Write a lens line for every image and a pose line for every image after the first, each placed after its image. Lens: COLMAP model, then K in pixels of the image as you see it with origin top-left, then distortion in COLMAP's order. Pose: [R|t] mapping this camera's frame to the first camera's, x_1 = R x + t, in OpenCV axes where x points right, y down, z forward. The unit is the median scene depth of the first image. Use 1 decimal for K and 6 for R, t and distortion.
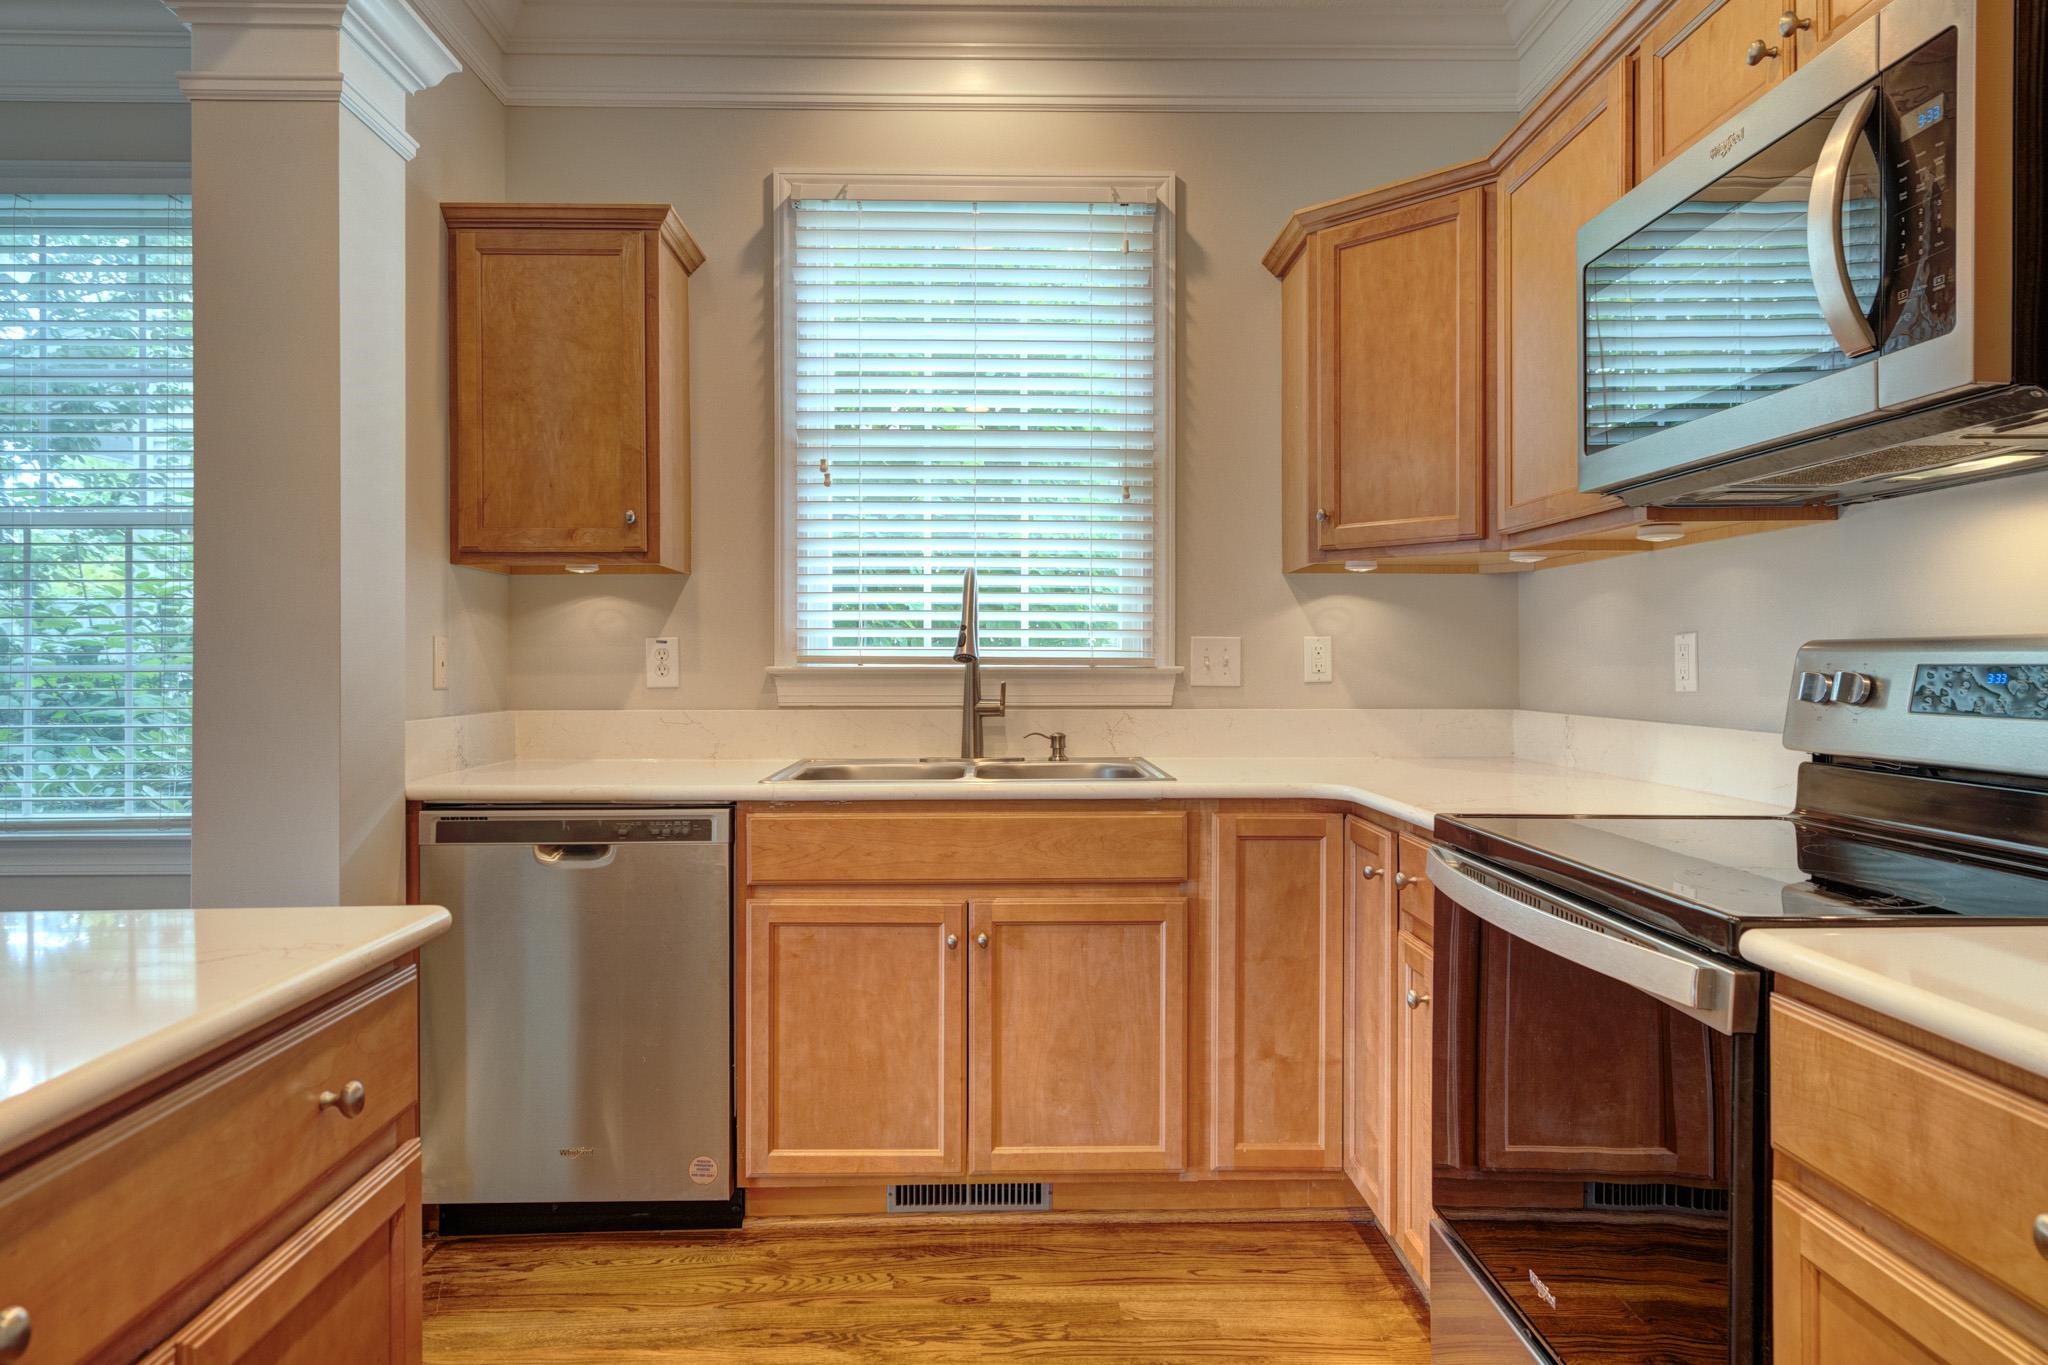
lens RADIAL K [[1209.1, 0, 1019.1], [0, 1209.1, 669.1], [0, 0, 1]] dist [0.003157, 0.000233]
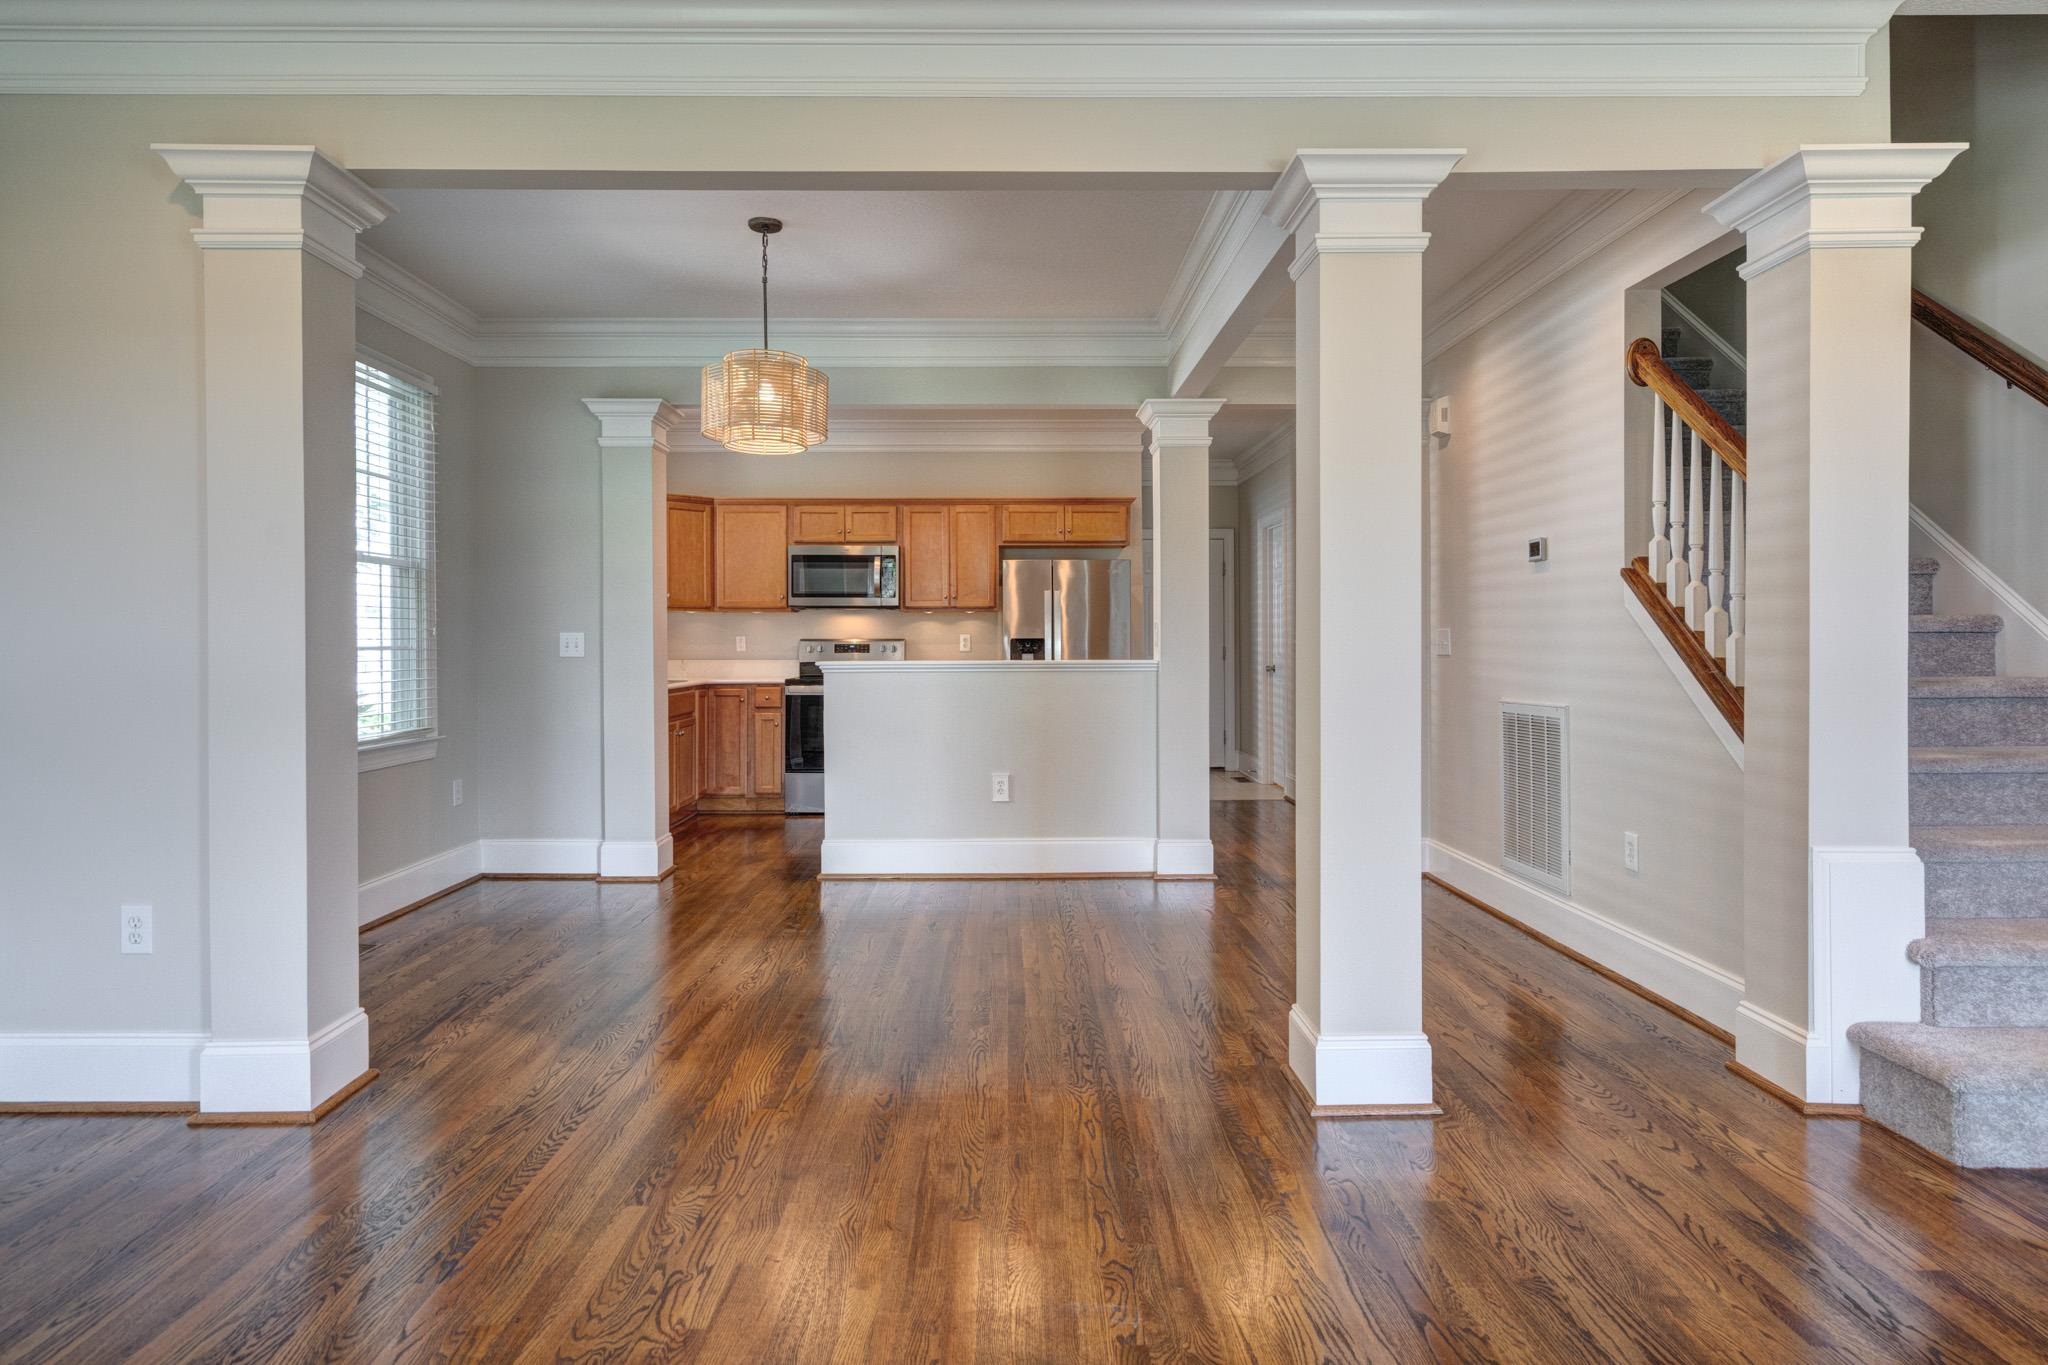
lens RADIAL K [[1173.0, 0, 1012.8], [0, 1173.0, 645.8], [0, 0, 1]] dist [0.016700, -0.000677]
pose [[0.017040, -0.003127, 0.999850, -2.929845], [0.008143, 0.999962, 0.002989, -0.003266], [-0.999822, 0.008091, 0.017065, 0.088266]]
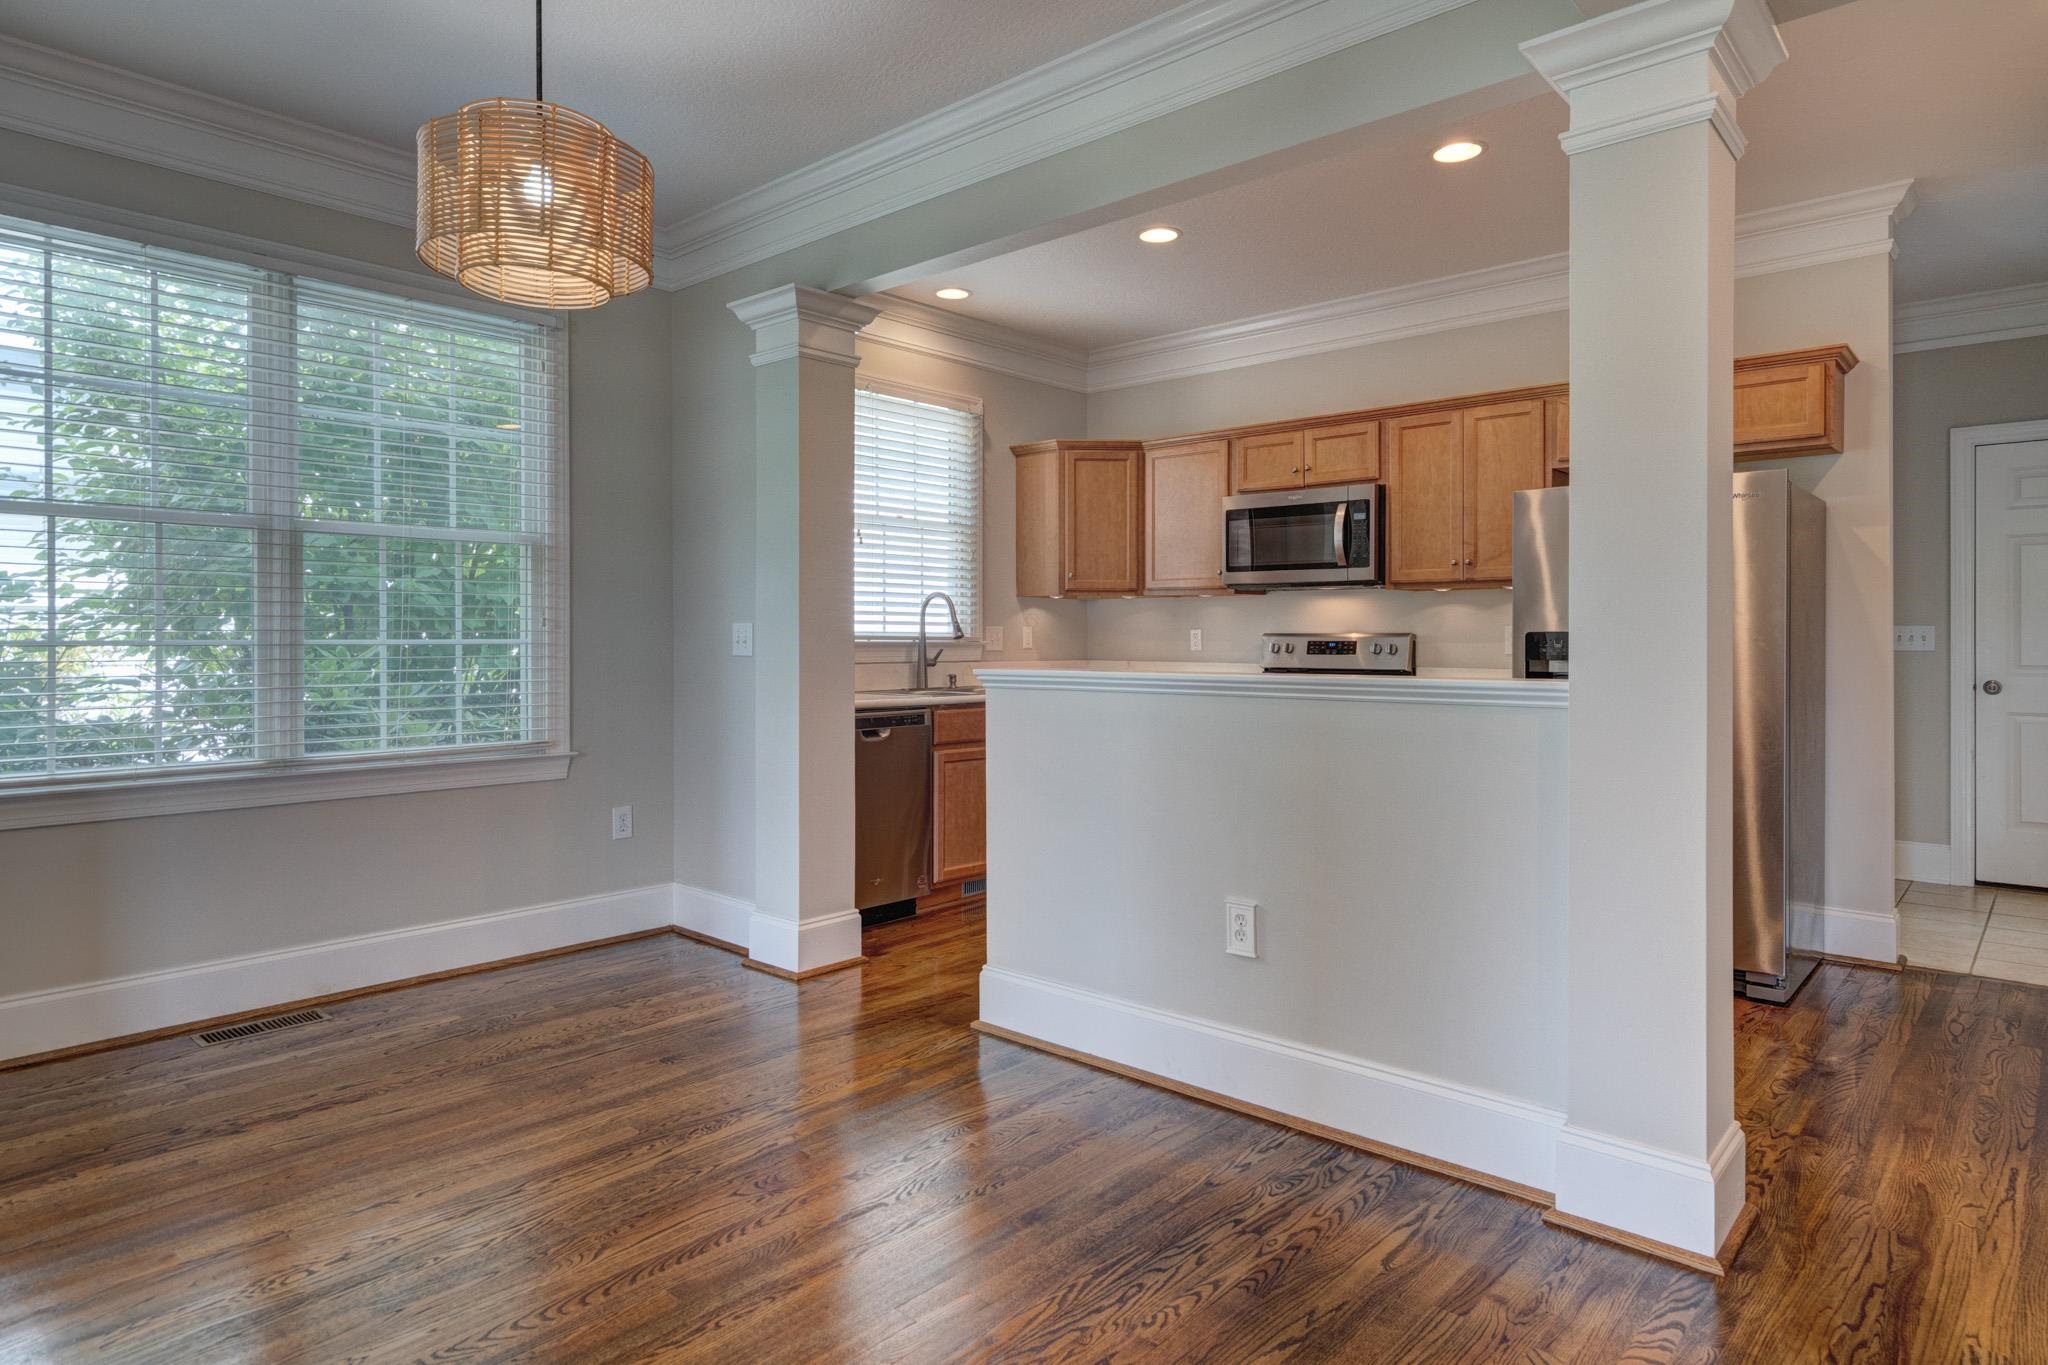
lens RADIAL K [[1183.8, 0, 1021.8], [0, 1183.8, 640.3], [0, 0, 1]] dist [0.018087, -0.000342]
pose [[0.684818, 0.001435, 0.728713, -1.574720], [0.000709, 0.999996, -0.002636, 0.001928], [-0.728714, 0.002322, 0.684814, -0.511604]]
